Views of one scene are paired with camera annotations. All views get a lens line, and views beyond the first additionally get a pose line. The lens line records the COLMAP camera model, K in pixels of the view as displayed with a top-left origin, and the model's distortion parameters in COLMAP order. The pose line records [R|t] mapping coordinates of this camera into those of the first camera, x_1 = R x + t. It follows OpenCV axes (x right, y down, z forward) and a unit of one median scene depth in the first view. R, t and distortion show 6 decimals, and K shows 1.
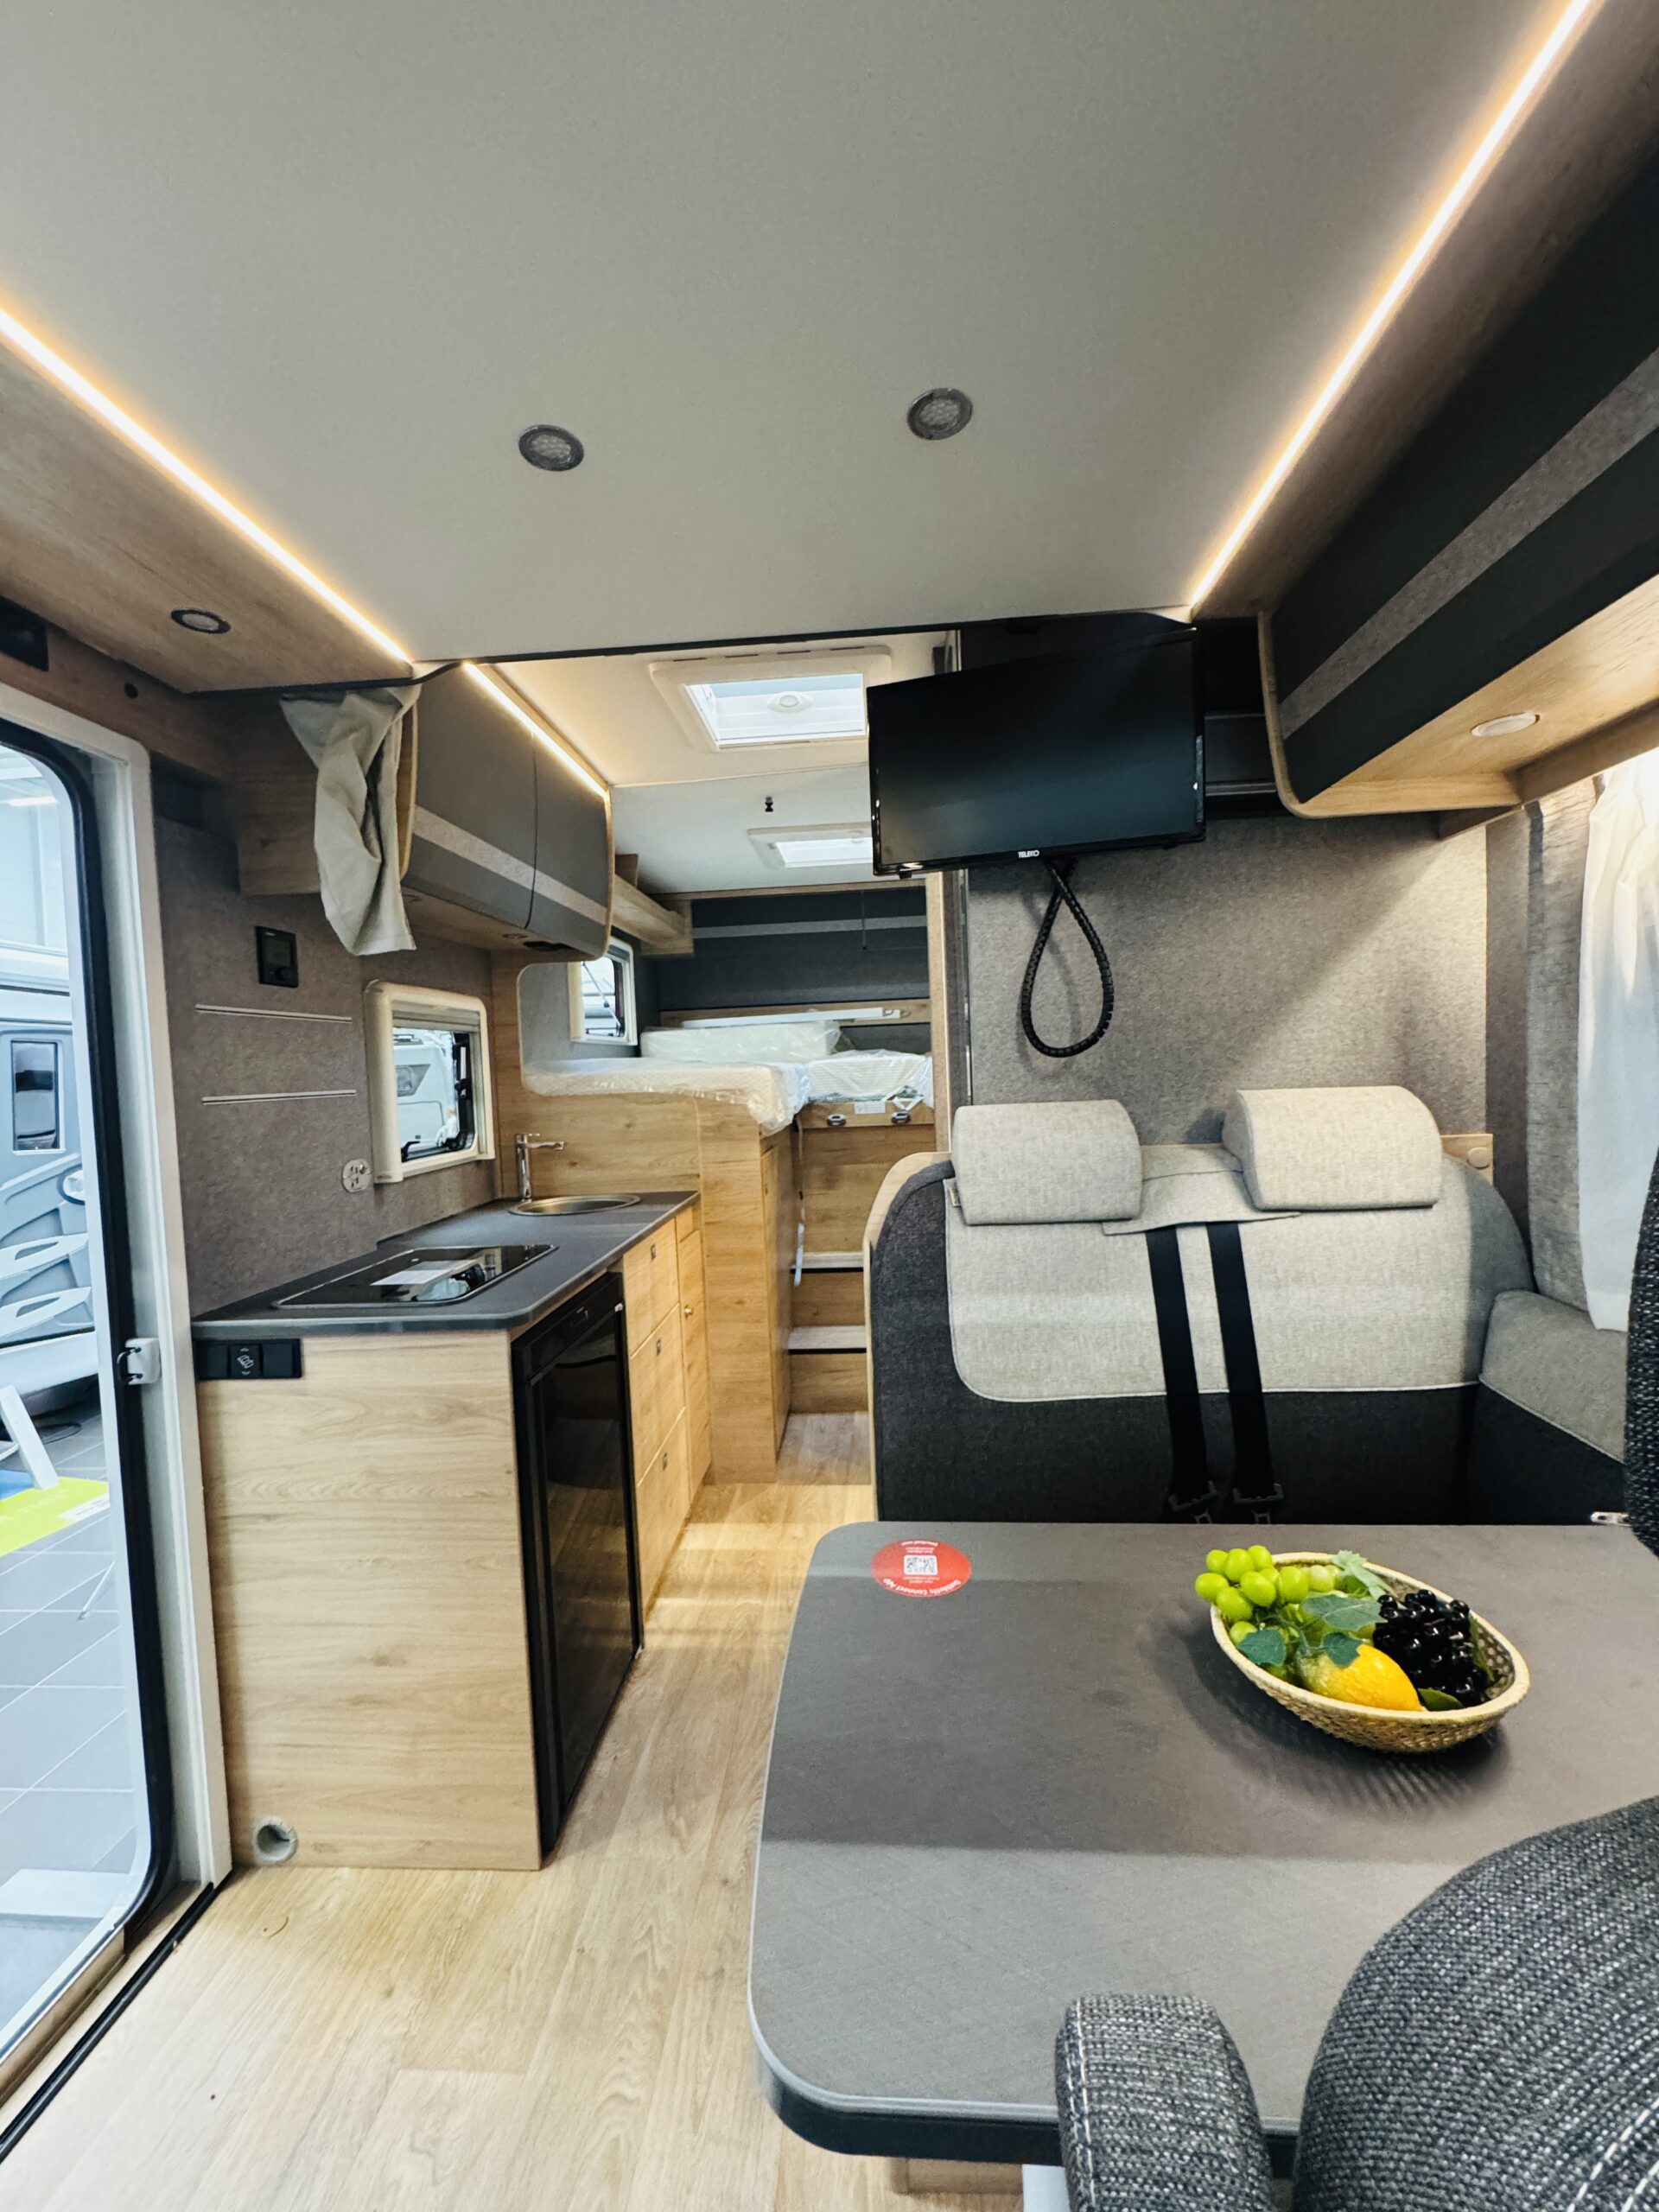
lens RADIAL K [[883.0, 0, 833.0], [0, 883.0, 1101.8], [0, 0, 1]] dist [-0.002688, 0.000404]
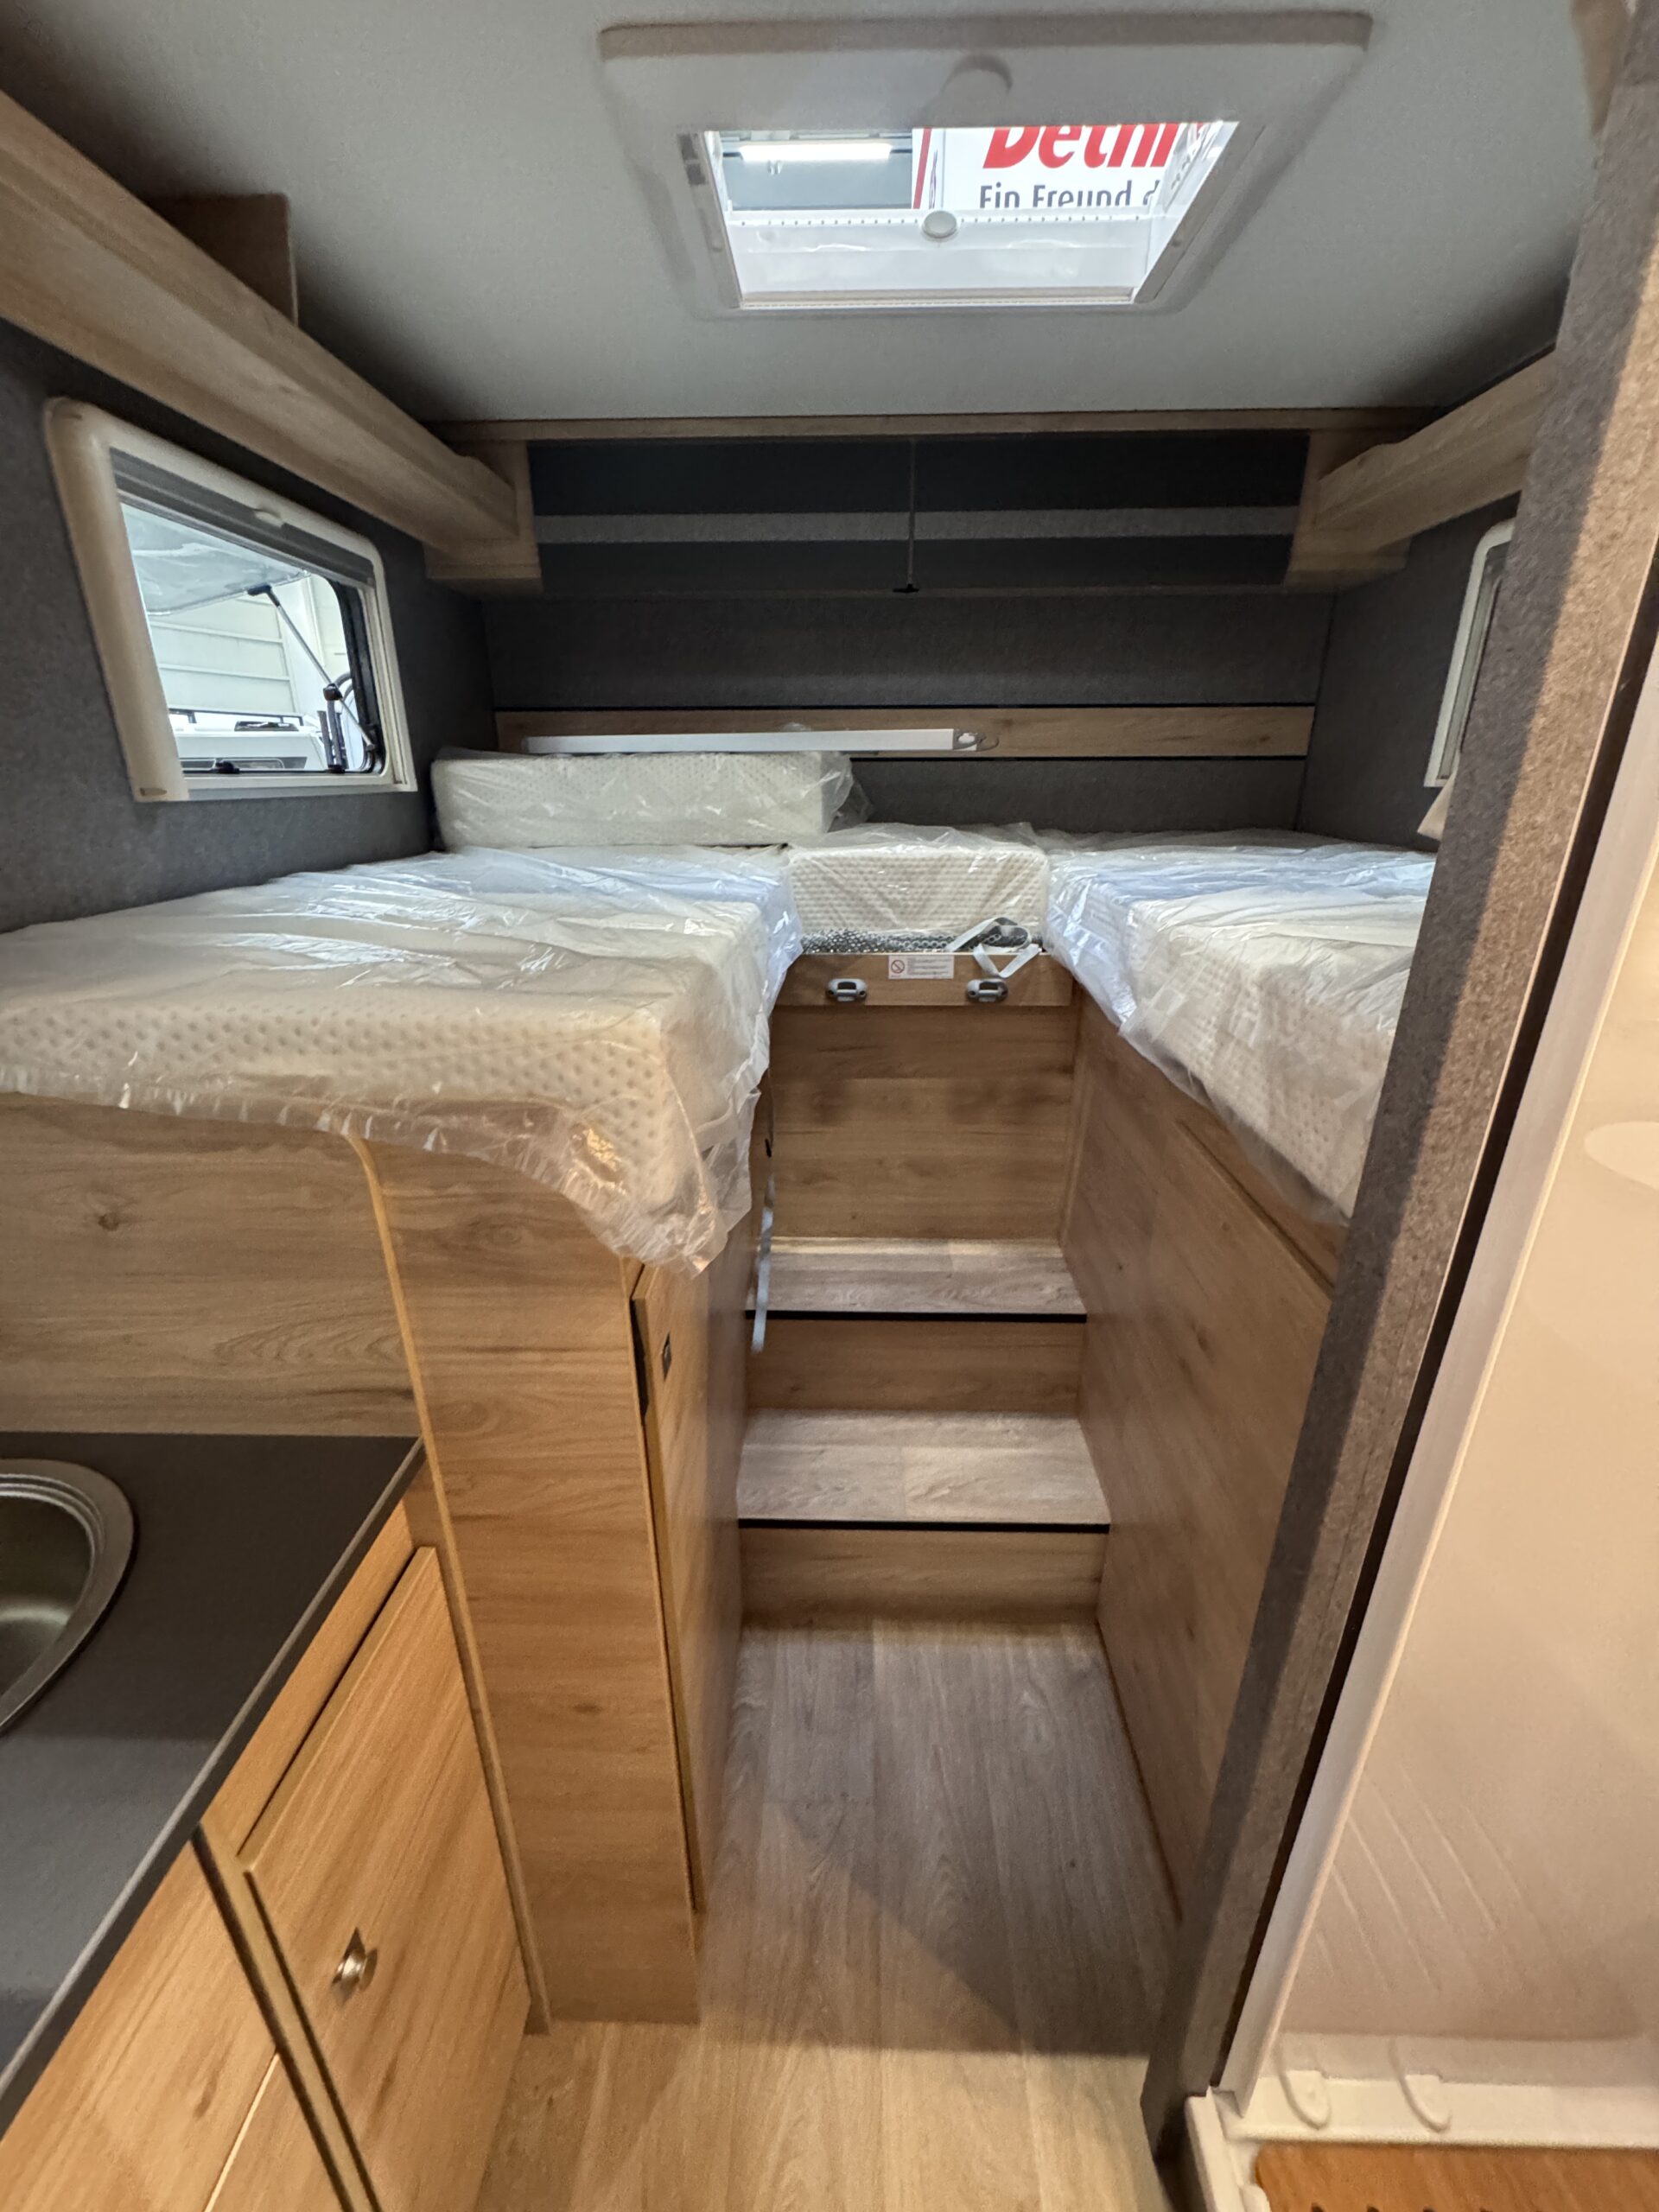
lens RADIAL K [[883.0, 0, 833.0], [0, 883.0, 1101.8], [0, 0, 1]] dist [-0.002688, 0.000404]
pose [[0.998386, 0.023326, 0.051784, -0.067956], [-0.038317, 0.949645, 0.310977, -0.177892], [-0.041923, -0.312459, 0.949006, 1.441516]]
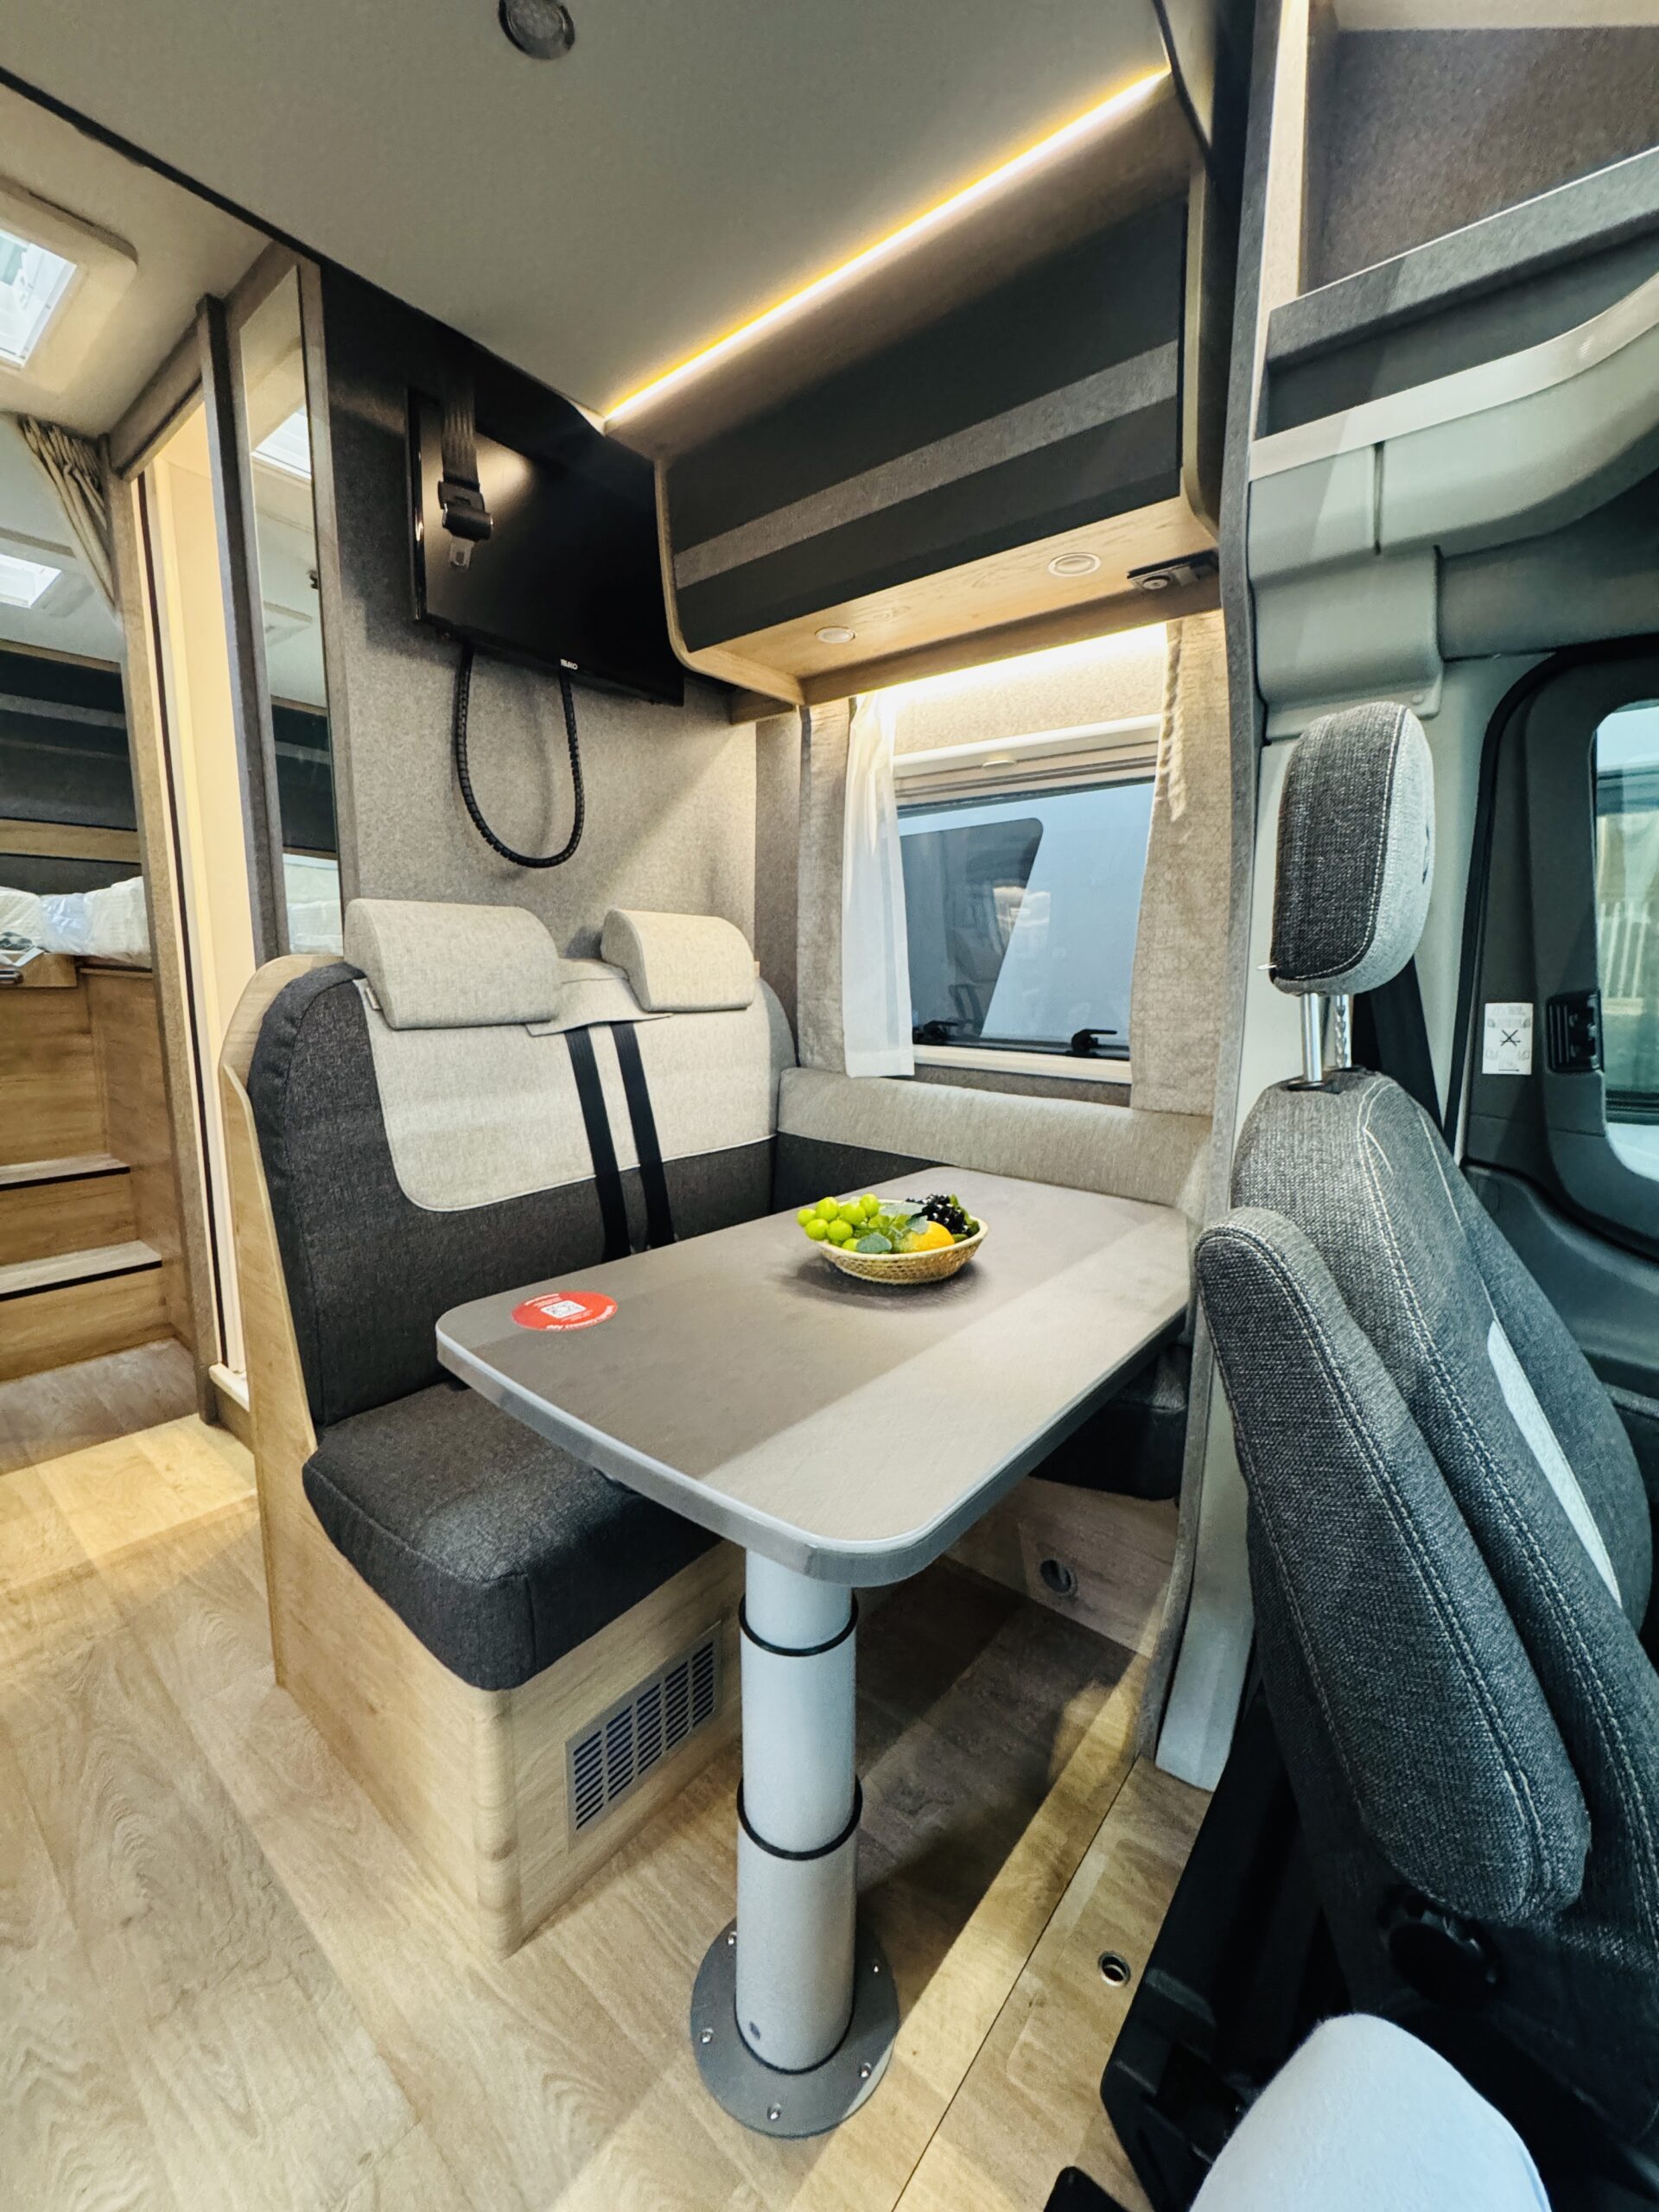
lens RADIAL K [[883.0, 0, 833.0], [0, 883.0, 1101.8], [0, 0, 1]] dist [-0.002688, 0.000404]
pose [[0.576246, -0.077741, 0.813570, -0.322234], [-0.001241, 0.995381, 0.095994, 0.128236], [-0.817275, -0.056326, 0.573488, 0.130651]]
